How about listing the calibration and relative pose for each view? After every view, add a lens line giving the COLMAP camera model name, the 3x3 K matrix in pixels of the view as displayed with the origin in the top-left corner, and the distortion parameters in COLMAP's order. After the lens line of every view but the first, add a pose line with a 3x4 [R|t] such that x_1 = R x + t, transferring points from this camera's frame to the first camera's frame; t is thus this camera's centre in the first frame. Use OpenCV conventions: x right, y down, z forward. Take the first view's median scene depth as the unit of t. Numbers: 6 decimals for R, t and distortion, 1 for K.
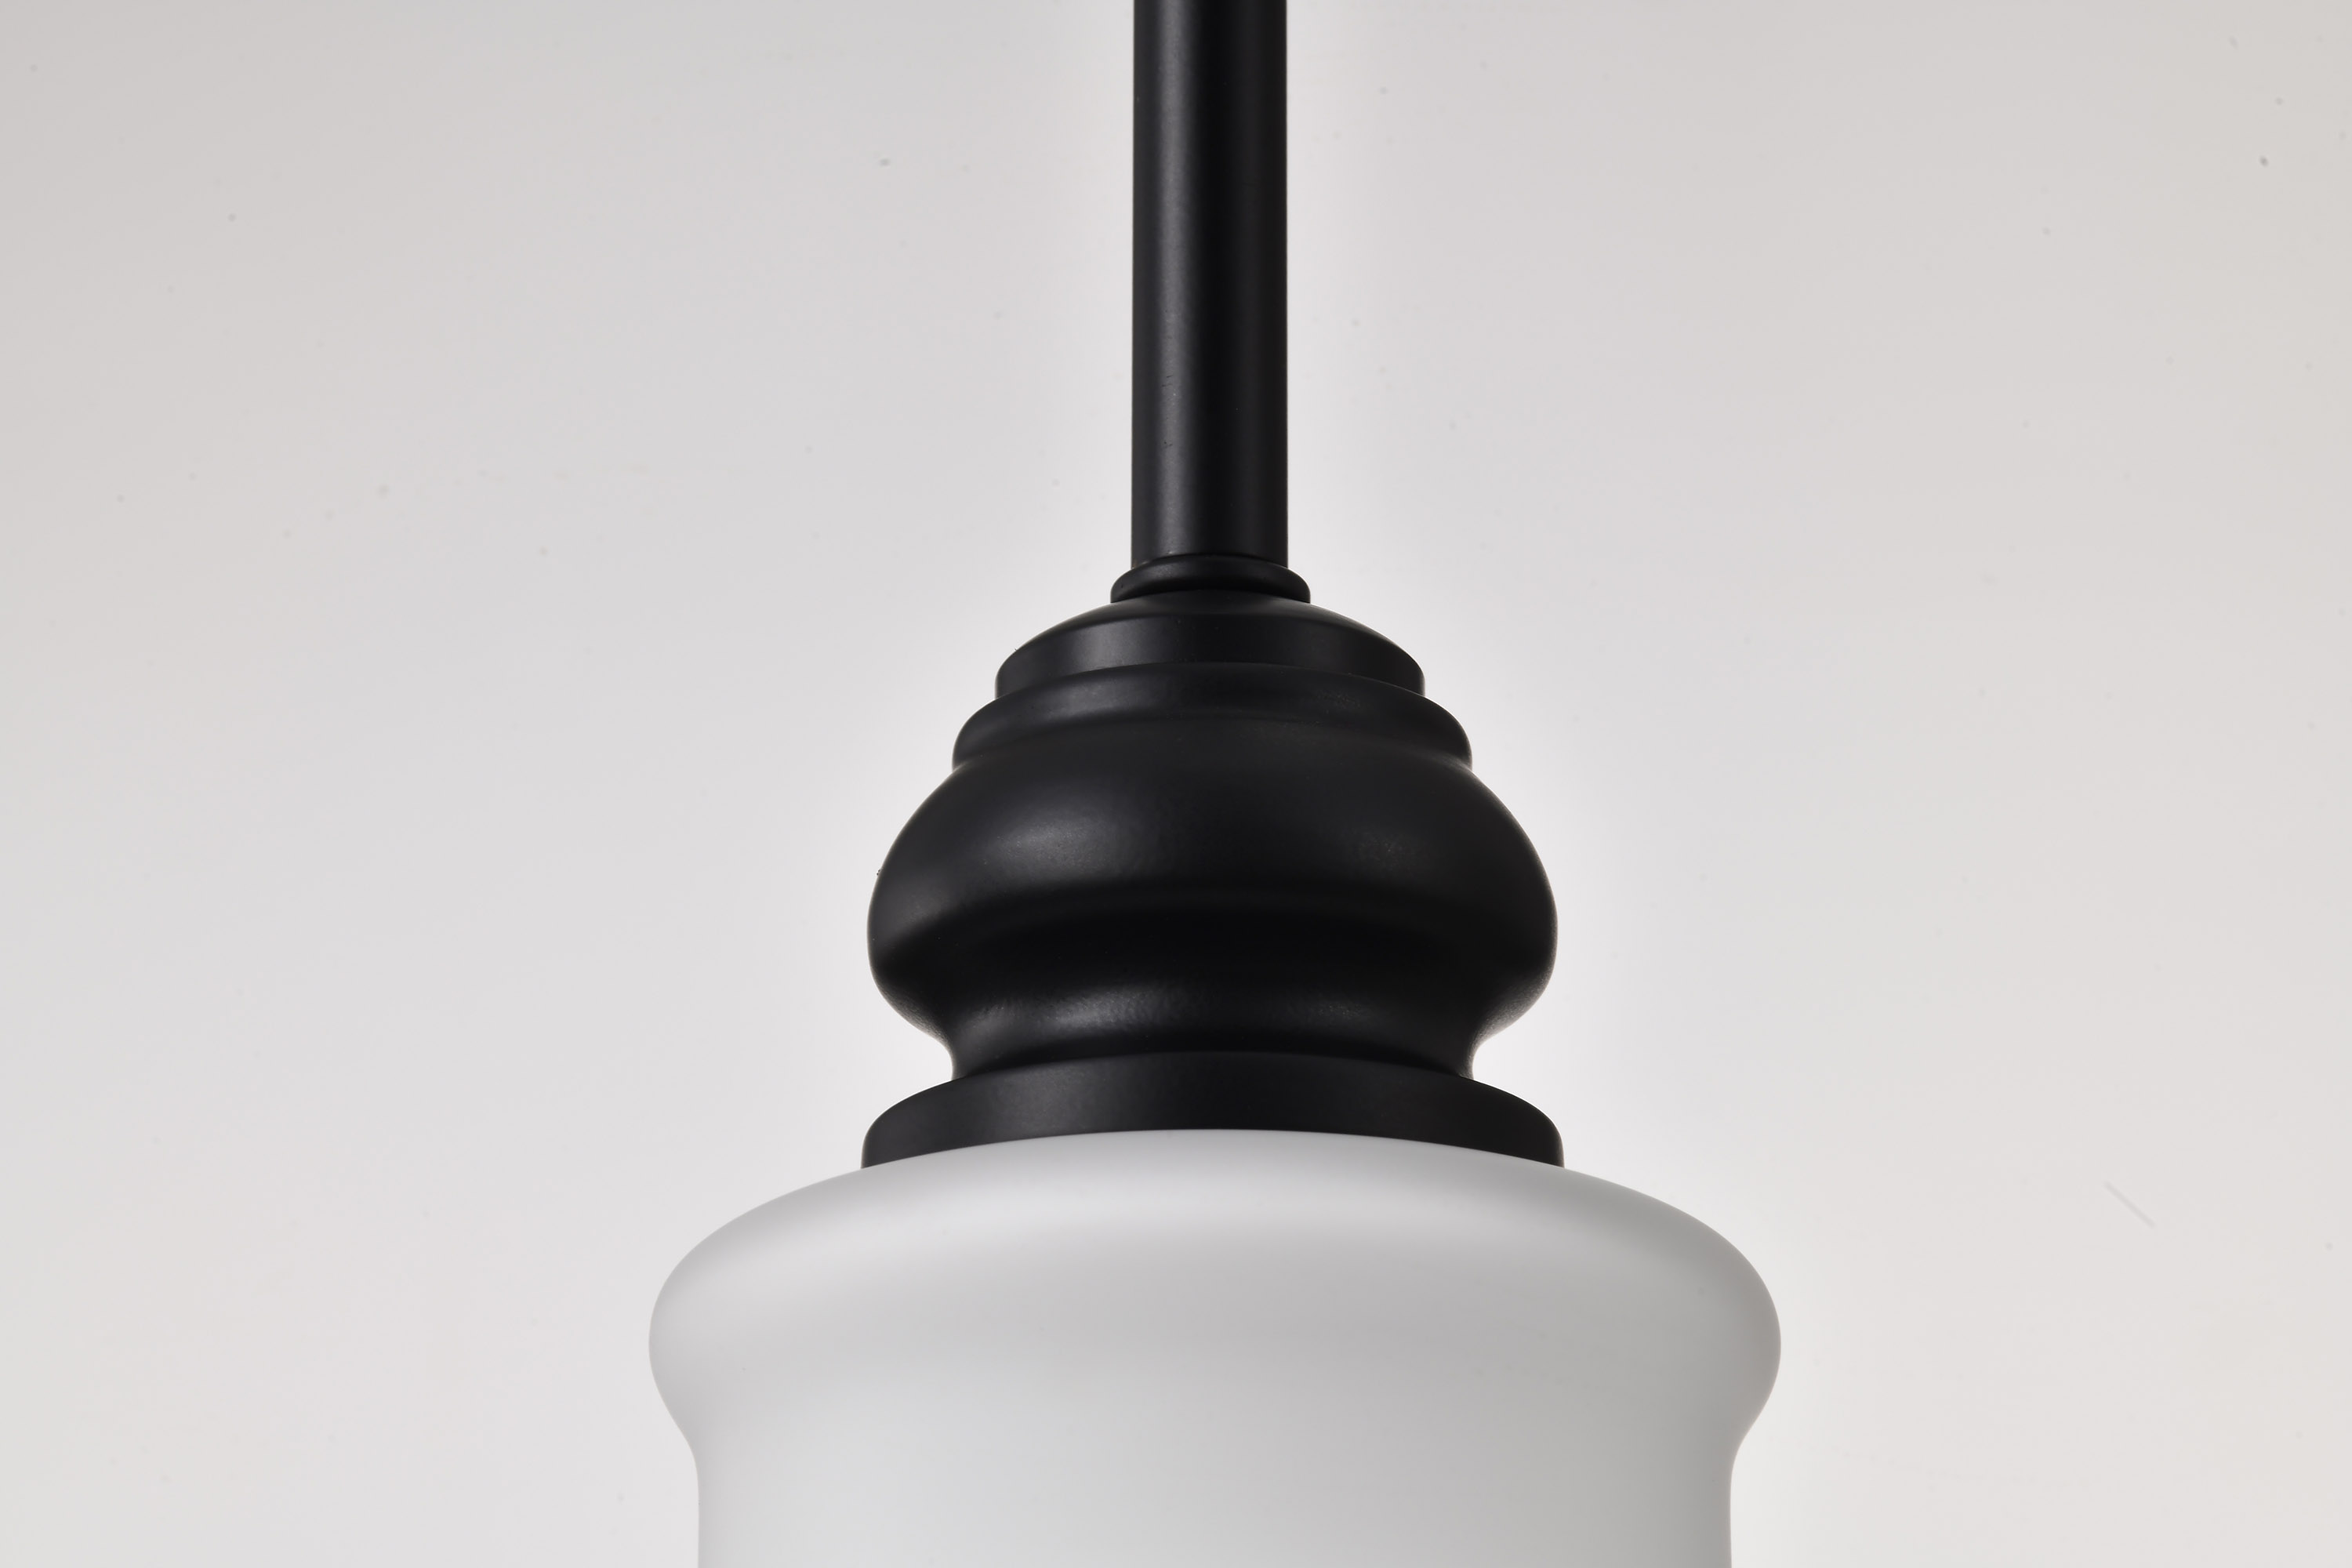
lens RADIAL K [[8611.7, 0, 1175.4], [0, 8611.7, 781.8], [0, 0, 1]] dist [0.280717, 0.000000]
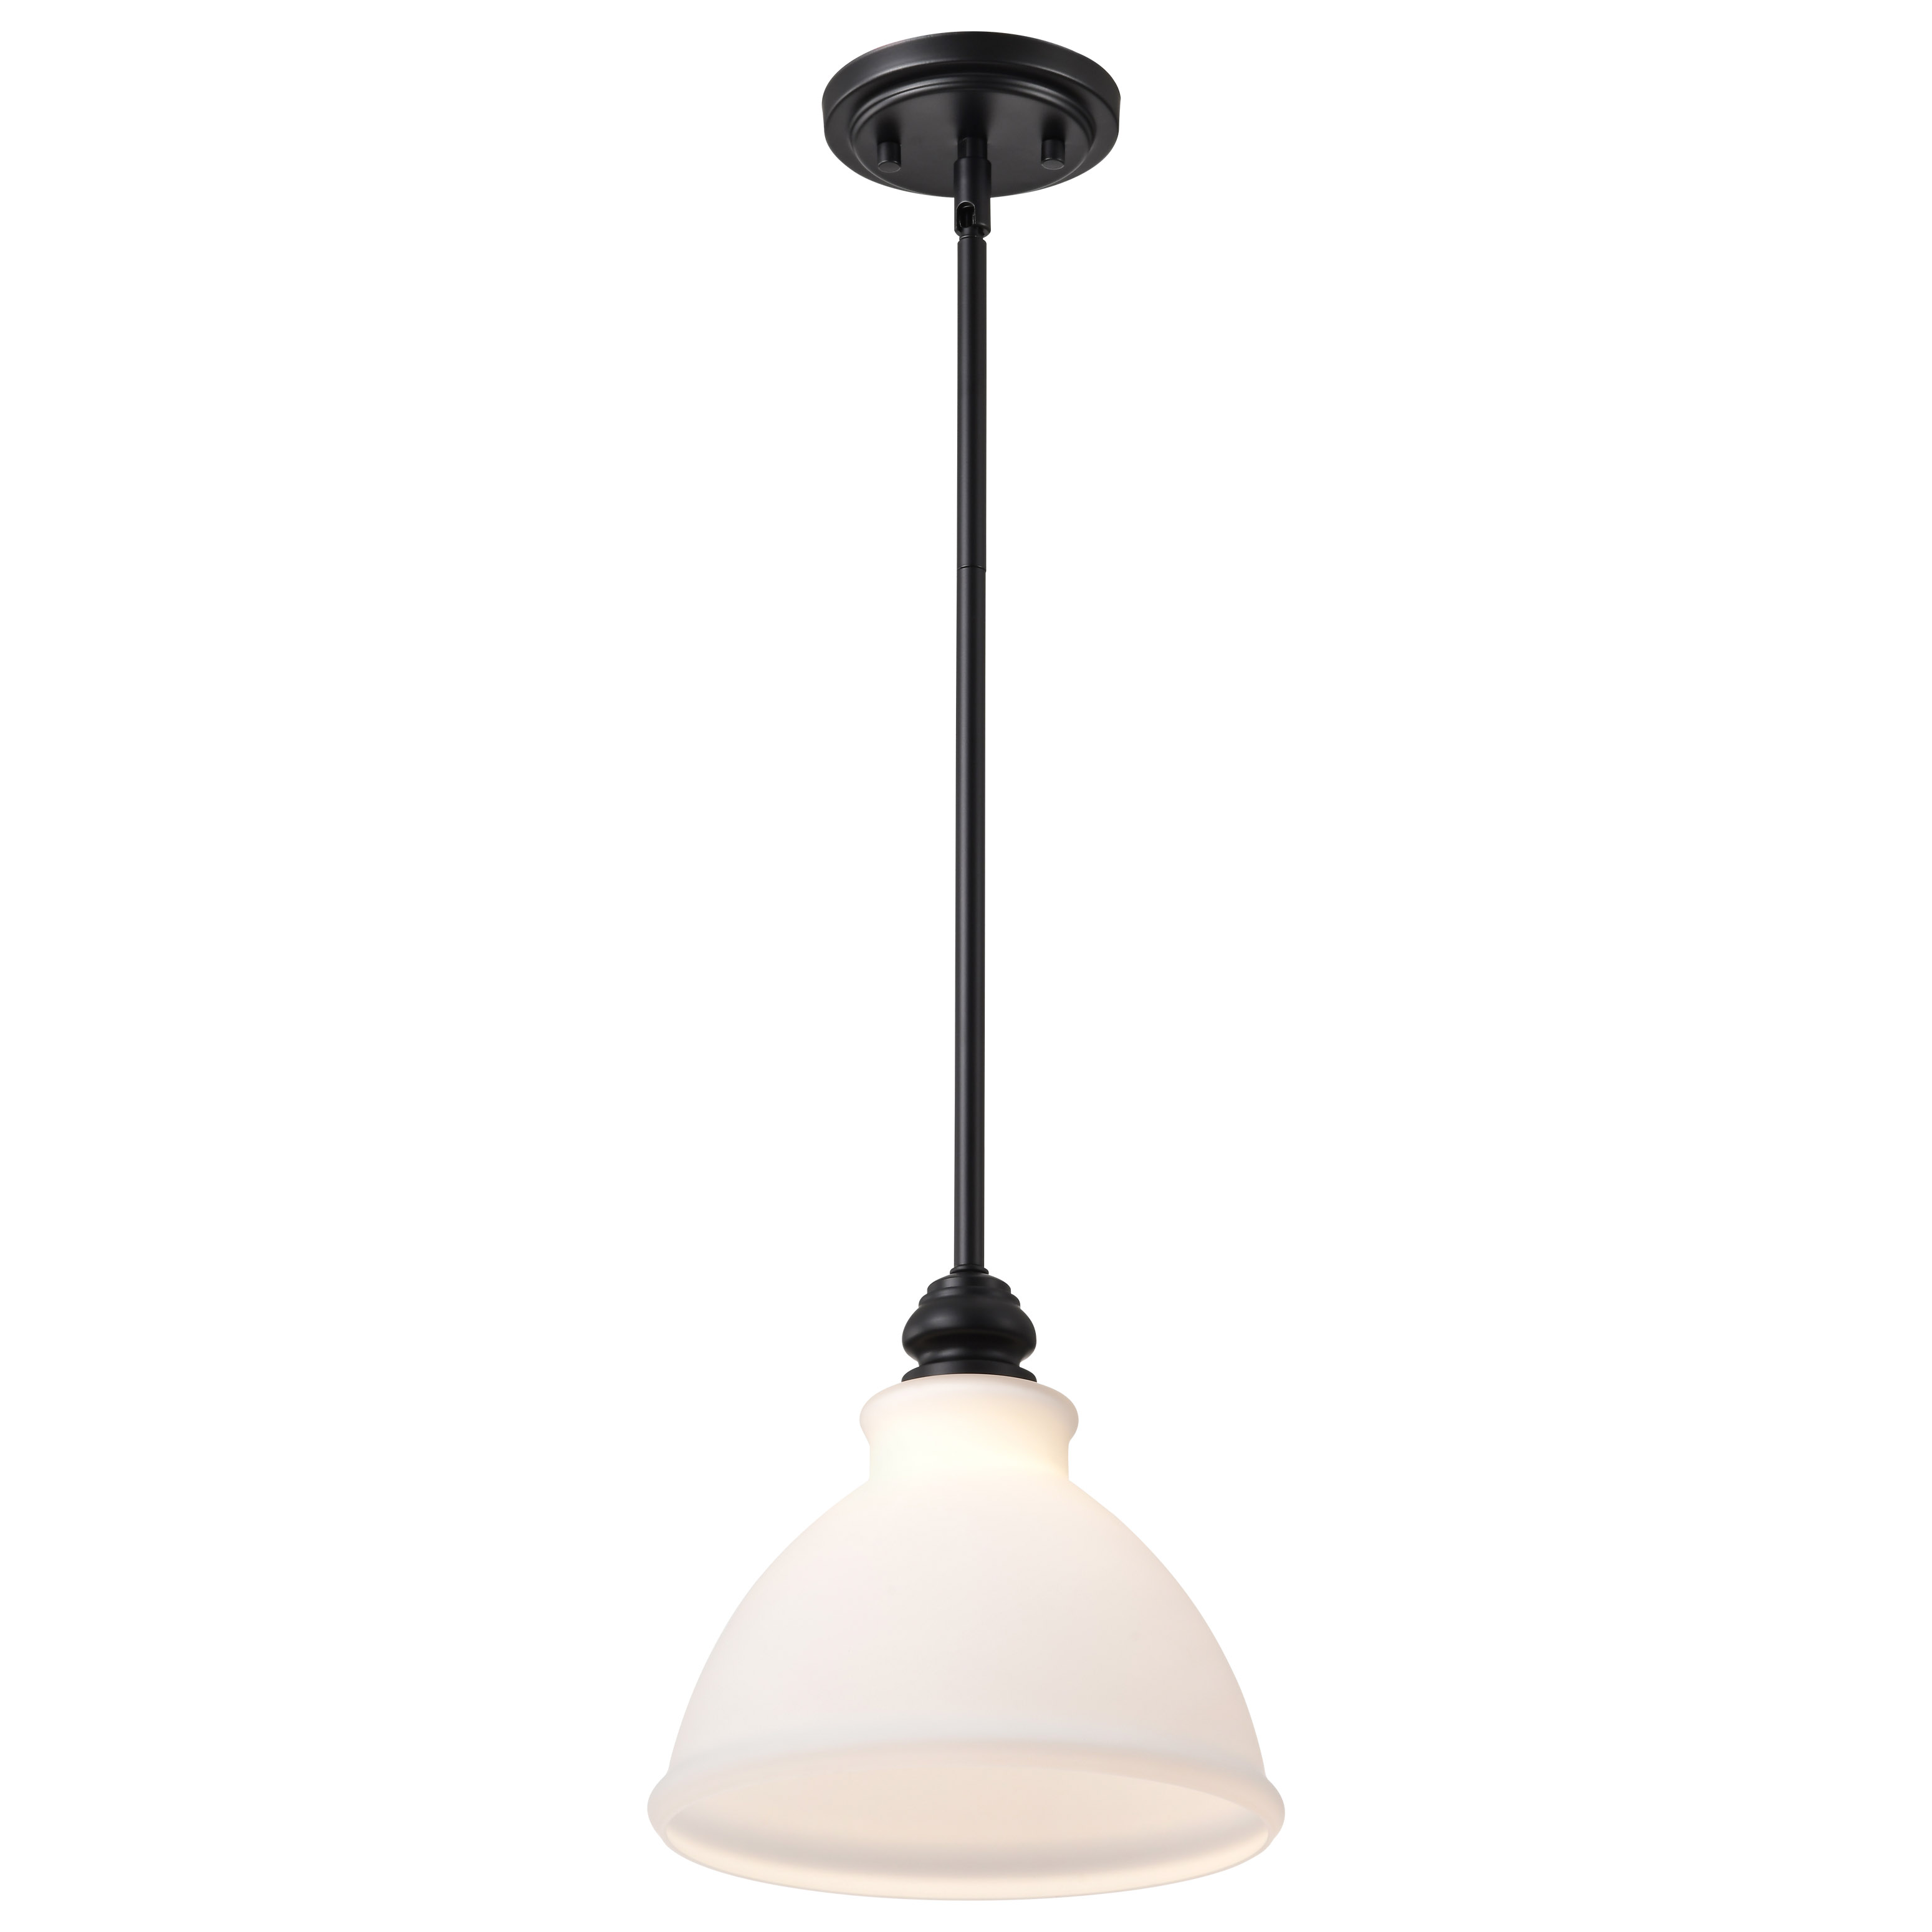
lens RADIAL K [[9424.2, 0, 966.6], [0, 9424.2, 966.2], [0, 0, 1]] dist [-0.560813, 0.000000]
pose [[0.999494, 0.011371, 0.029698, -0.167533], [-0.010064, 0.998991, -0.043770, 0.041565], [-0.030166, 0.043449, 0.998600, -4.638133]]
